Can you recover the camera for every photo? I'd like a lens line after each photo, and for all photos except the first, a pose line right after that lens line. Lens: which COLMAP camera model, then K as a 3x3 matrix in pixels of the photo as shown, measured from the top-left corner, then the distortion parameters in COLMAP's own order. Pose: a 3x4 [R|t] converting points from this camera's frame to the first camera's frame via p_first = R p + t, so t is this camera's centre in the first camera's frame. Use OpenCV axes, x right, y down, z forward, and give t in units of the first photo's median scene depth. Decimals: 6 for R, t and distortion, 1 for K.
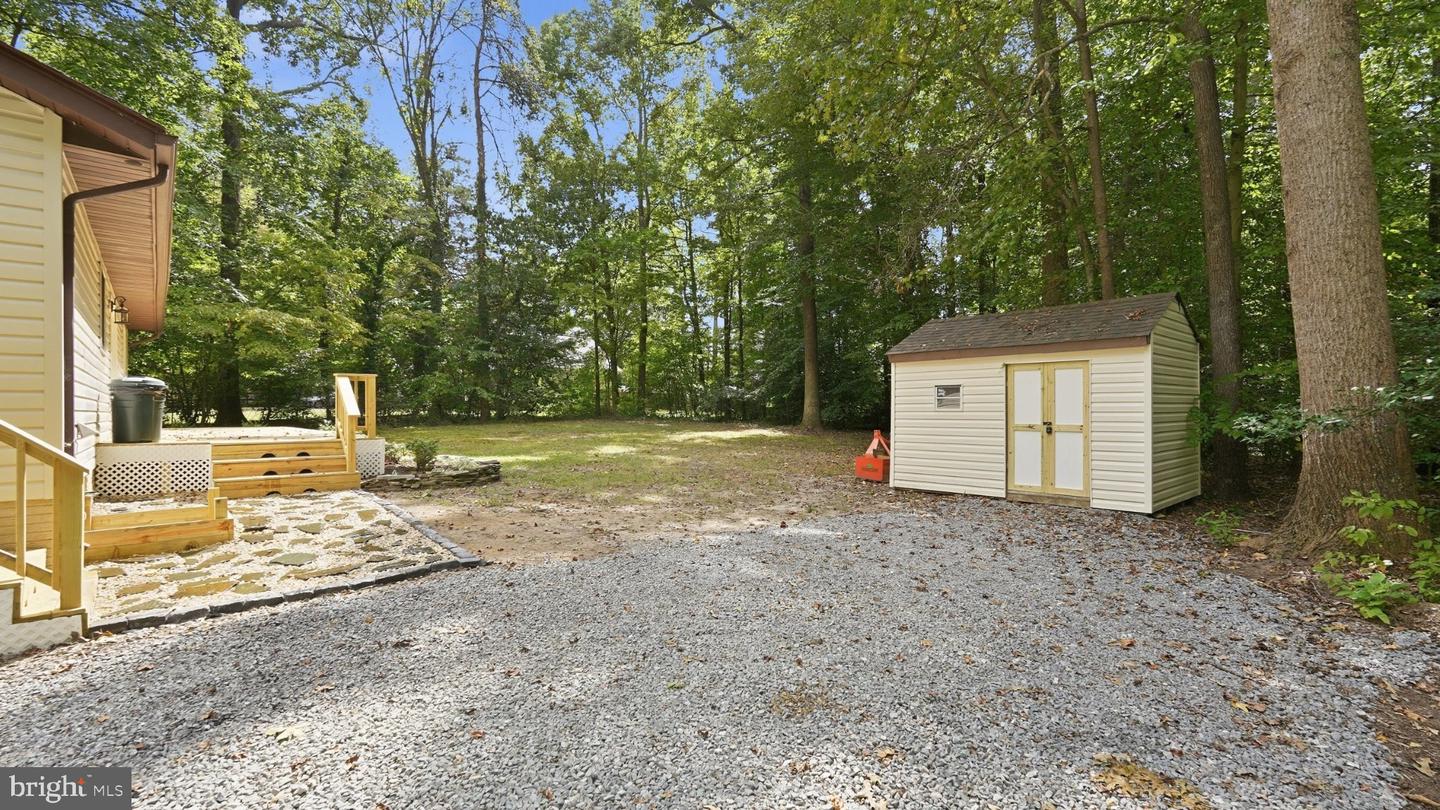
lens RADIAL K [[650.4, 0, 718.7], [0, 650.4, 405.6], [0, 0, 1]] dist [0.003939, 0.002336]
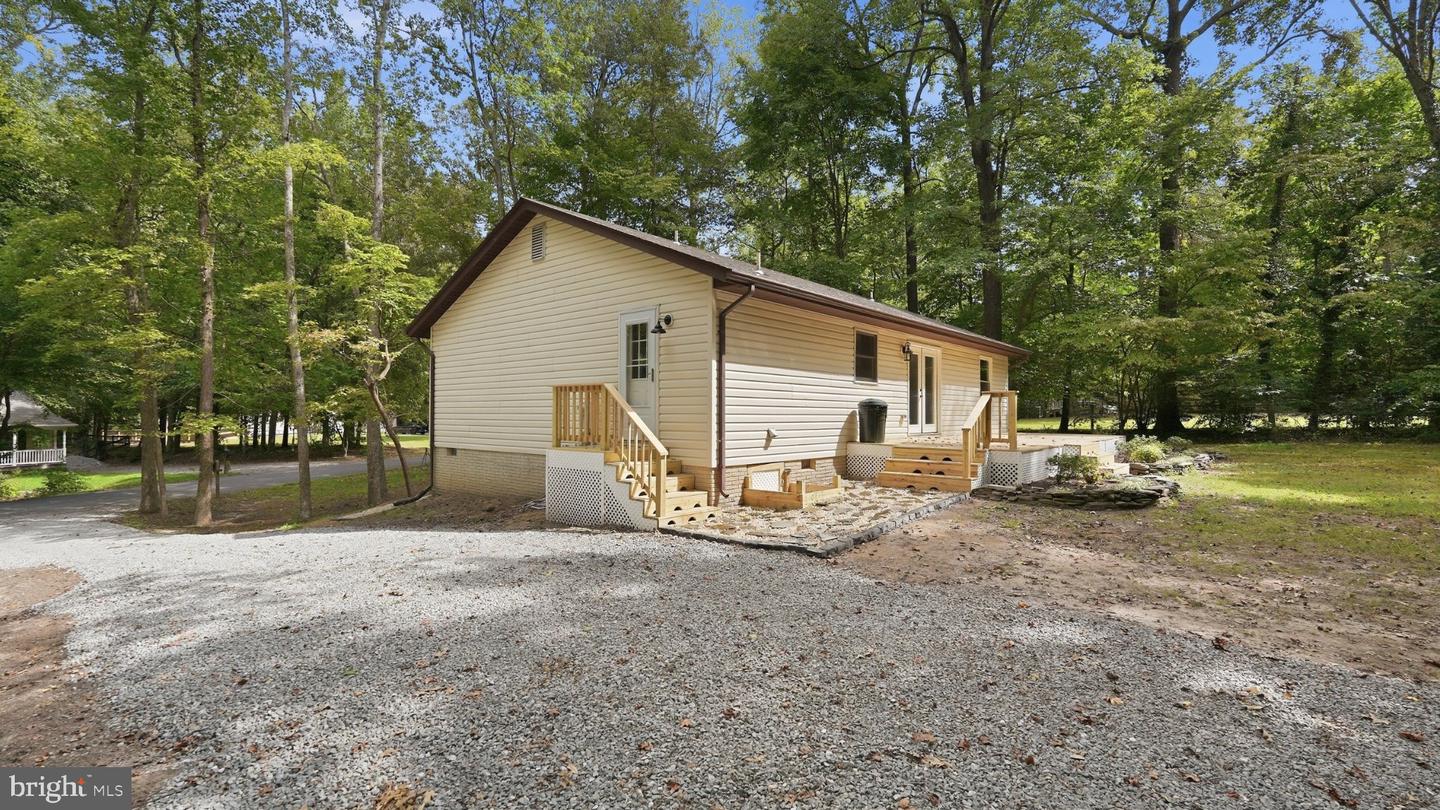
lens RADIAL K [[650.4, 0, 717.7], [0, 650.4, 411.0], [0, 0, 1]] dist [0.003939, 0.002336]
pose [[0.143511, -0.015359, -0.989529, 0.394053], [-0.001608, 0.999875, -0.015752, 0.011886], [0.989647, 0.003852, 0.143469, 0.430757]]
